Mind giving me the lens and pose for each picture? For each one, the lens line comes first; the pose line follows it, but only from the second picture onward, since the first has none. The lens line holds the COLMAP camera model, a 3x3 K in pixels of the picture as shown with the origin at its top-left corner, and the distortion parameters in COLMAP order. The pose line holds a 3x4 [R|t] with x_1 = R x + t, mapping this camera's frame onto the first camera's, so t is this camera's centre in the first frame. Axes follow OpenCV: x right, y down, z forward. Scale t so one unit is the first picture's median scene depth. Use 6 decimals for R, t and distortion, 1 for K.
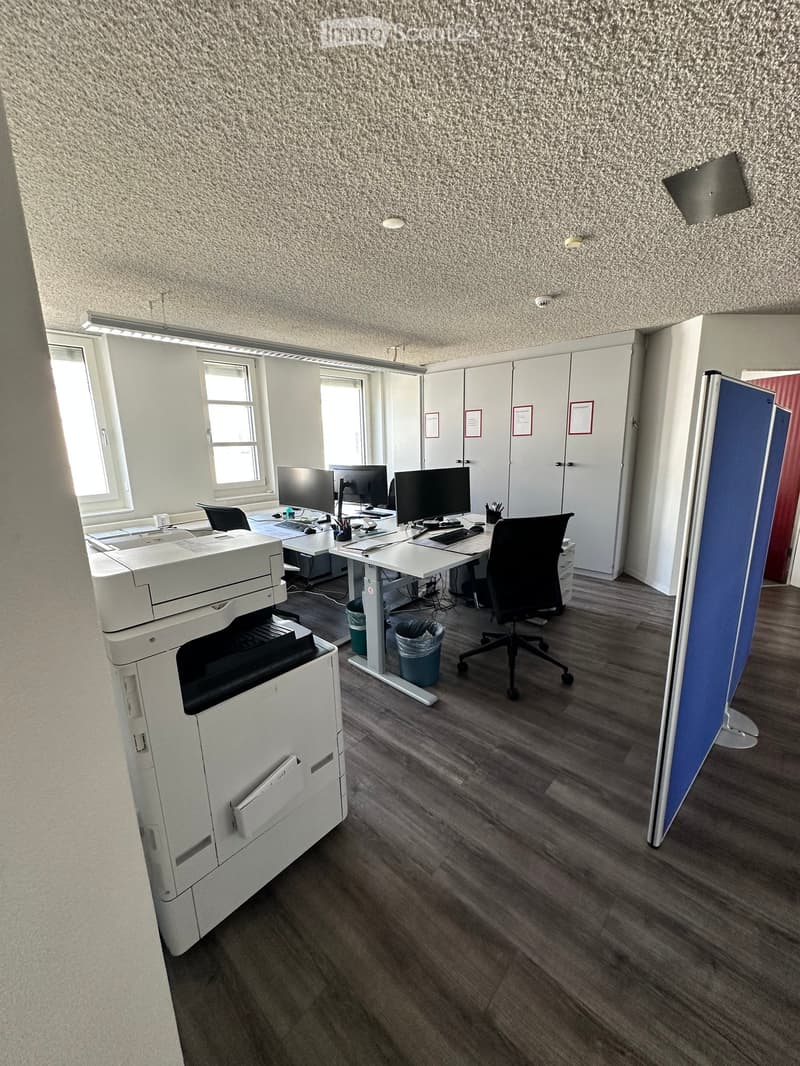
lens RADIAL K [[423.6, 0, 401.3], [0, 423.6, 529.3], [0, 0, 1]] dist [0.002043, -0.000186]
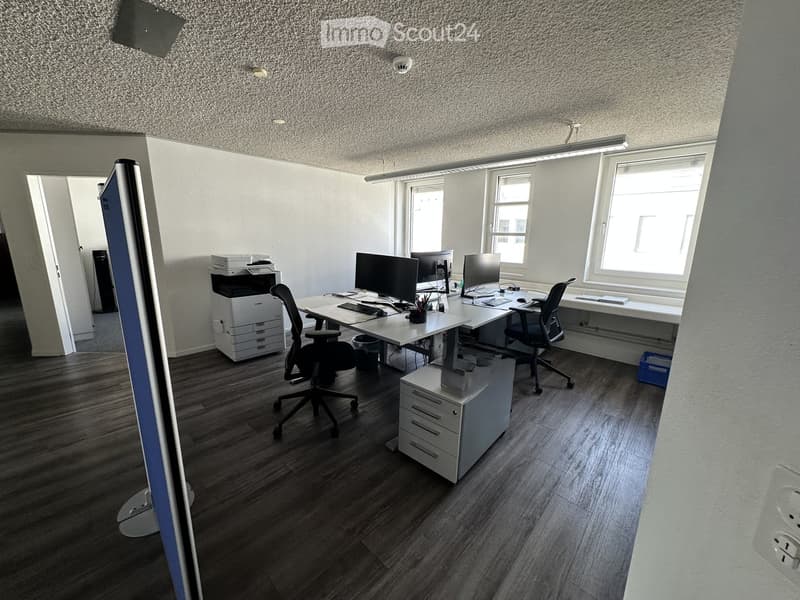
lens RADIAL K [[316.4, 0, 393.1], [0, 316.4, 301.8], [0, 0, 1]] dist [-0.001478, 0.000240]
pose [[-0.018539, 0.234886, -0.971846, 0.727672], [-0.220710, 0.947073, 0.233109, -0.174056], [0.975163, 0.218818, 0.034284, 0.748945]]
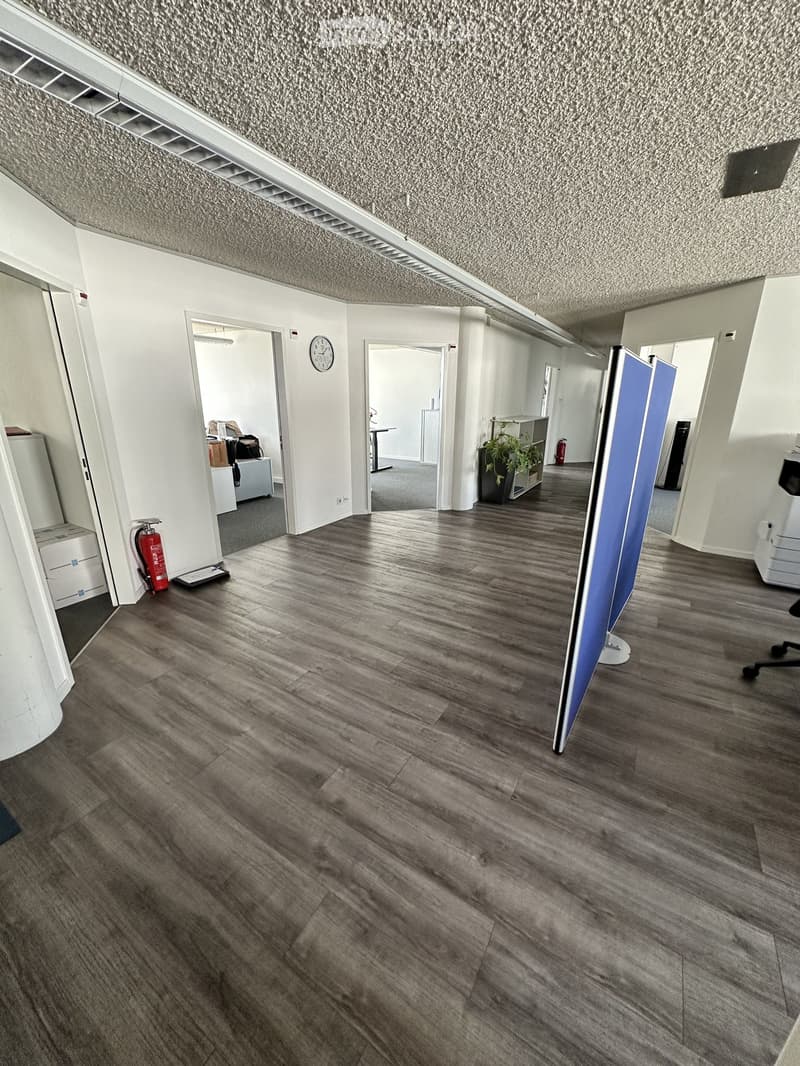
lens RADIAL K [[421.7, 0, 401.1], [0, 421.7, 532.1], [0, 0, 1]] dist [-0.001478, 0.000240]
pose [[-0.982217, 0.078787, -0.170416, 0.778140], [-0.016389, 0.868242, 0.495869, -0.211532], [0.187031, 0.489844, -0.851512, 0.918601]]
